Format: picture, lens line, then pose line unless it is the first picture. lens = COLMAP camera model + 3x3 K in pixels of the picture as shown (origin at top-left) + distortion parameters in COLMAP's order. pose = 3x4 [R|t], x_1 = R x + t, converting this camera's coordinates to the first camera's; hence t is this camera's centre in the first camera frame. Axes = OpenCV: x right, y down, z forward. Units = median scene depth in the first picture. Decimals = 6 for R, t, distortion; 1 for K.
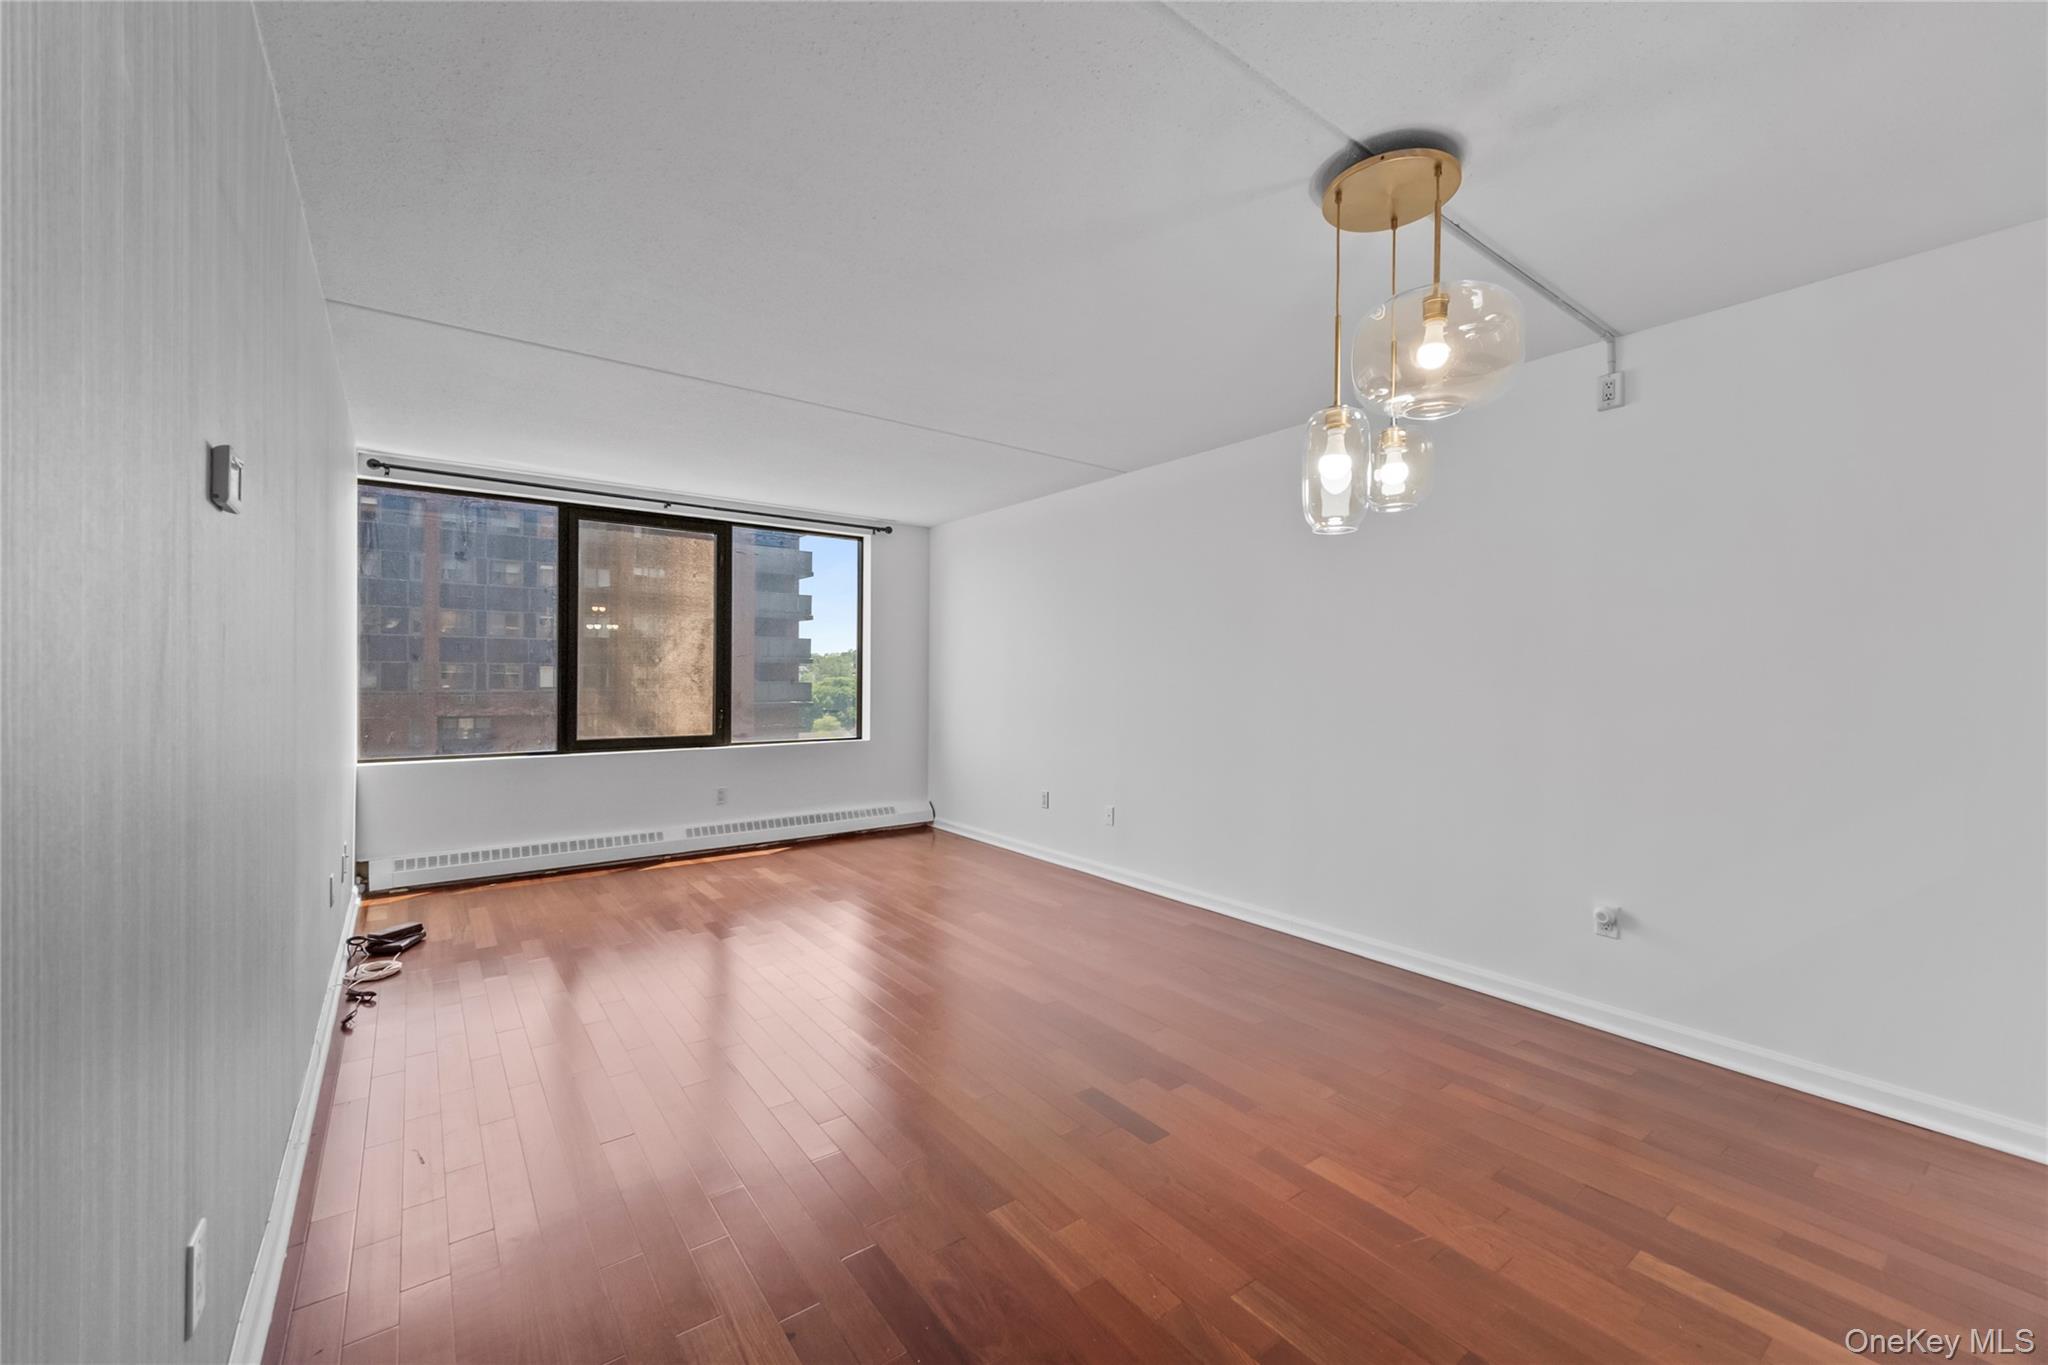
lens RADIAL K [[811.4, 0, 1018.2], [0, 811.4, 677.4], [0, 0, 1]] dist [-0.001681, 0.000205]
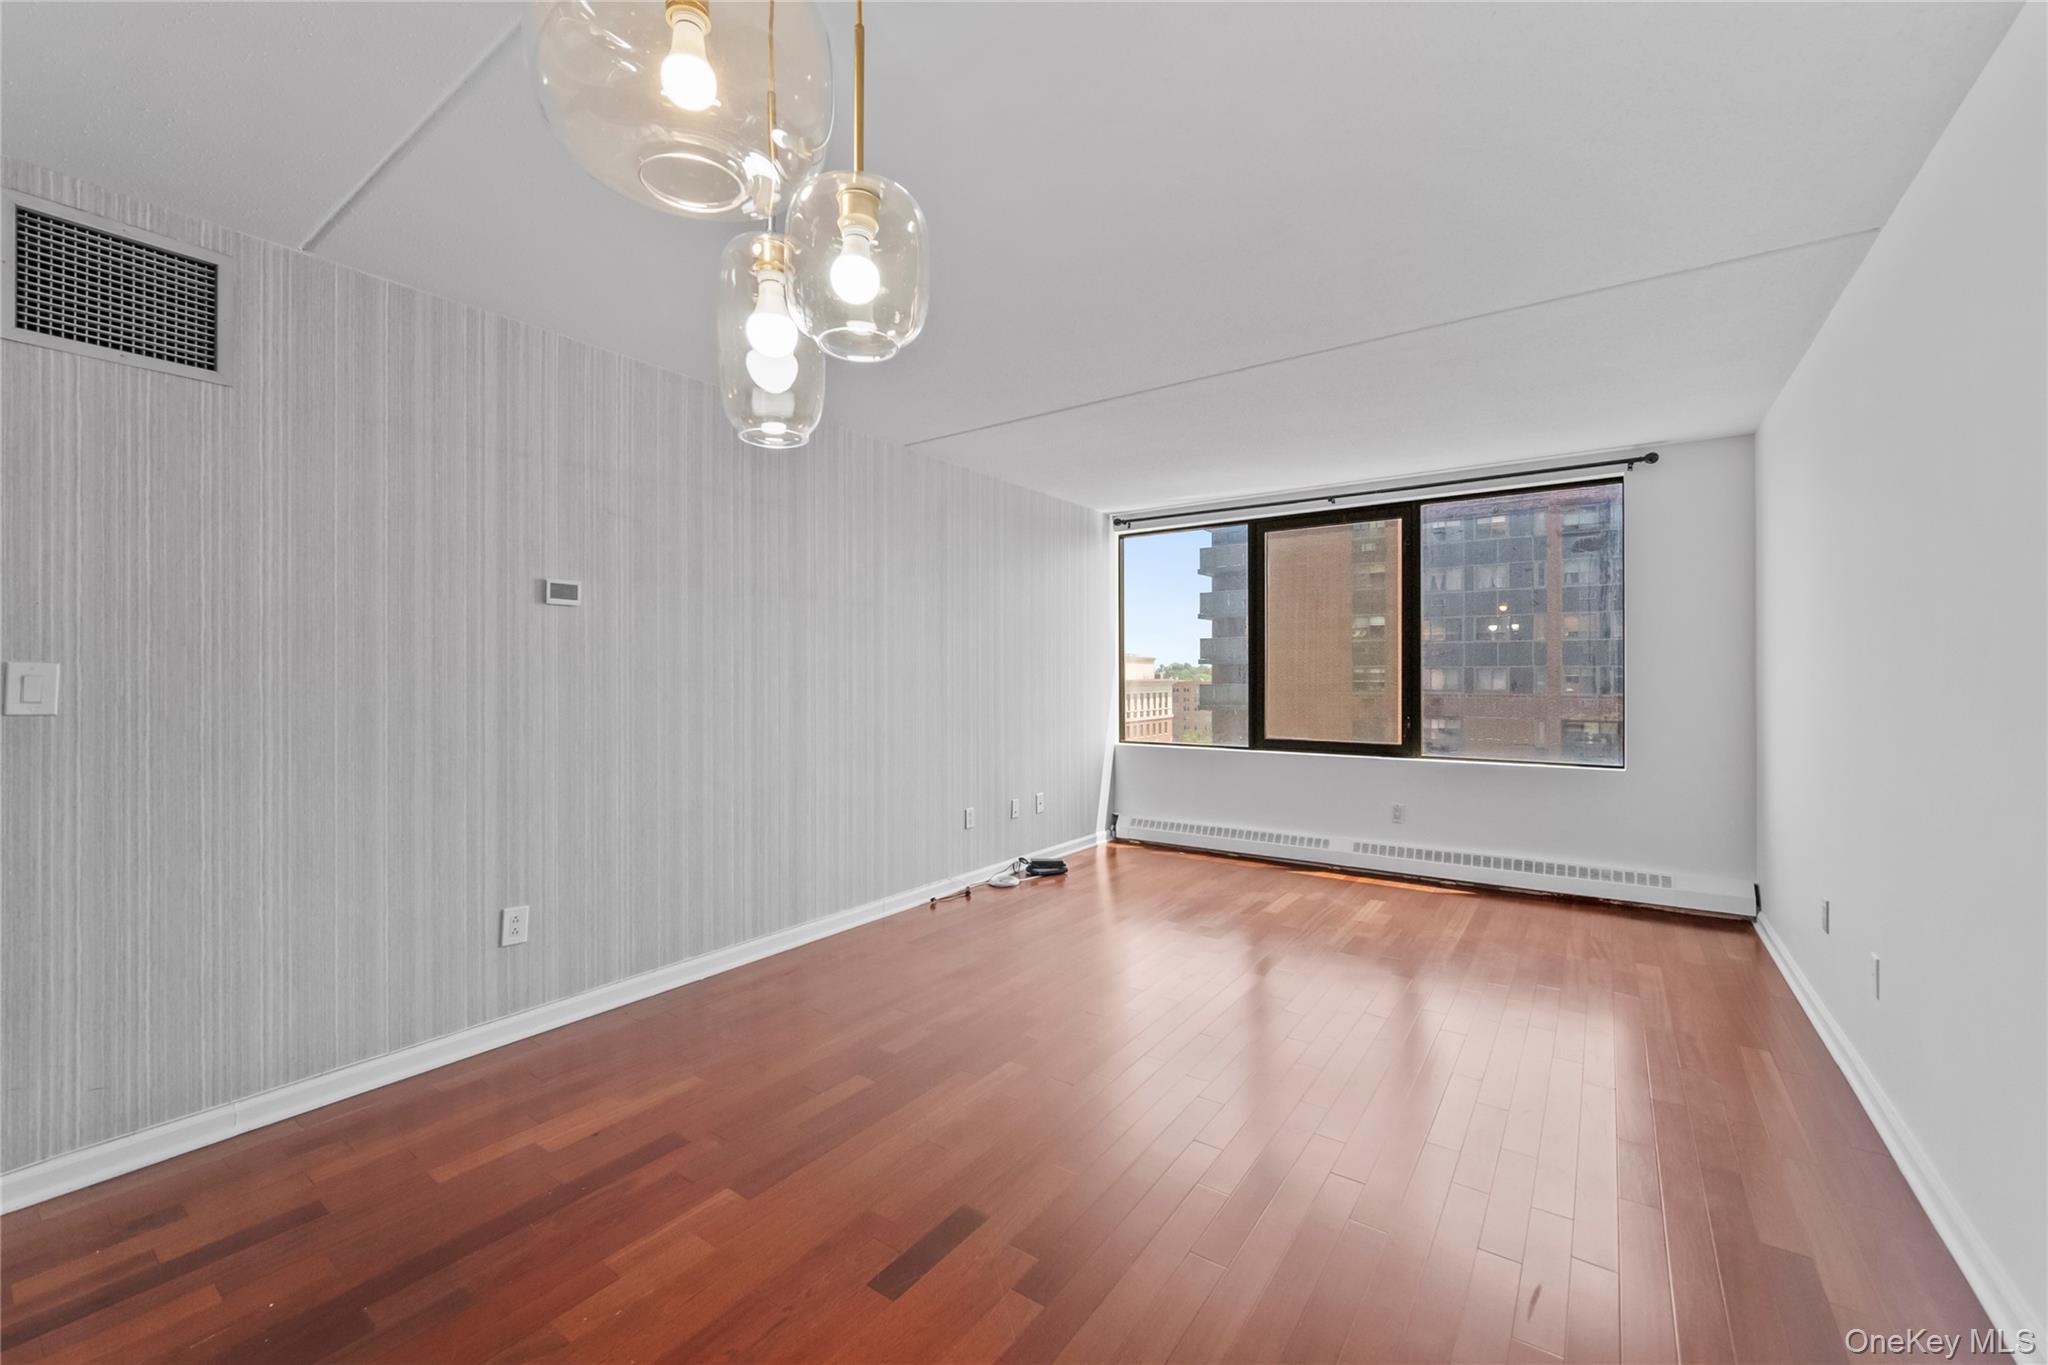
lens RADIAL K [[811.4, 0, 1020.2], [0, 811.4, 677.4], [0, 0, 1]] dist [-0.001681, 0.000205]
pose [[0.301248, -0.003347, -0.953540, 0.359968], [-0.001025, 0.999992, -0.003833, 0.001399], [0.953545, 0.002132, 0.301243, 0.348992]]
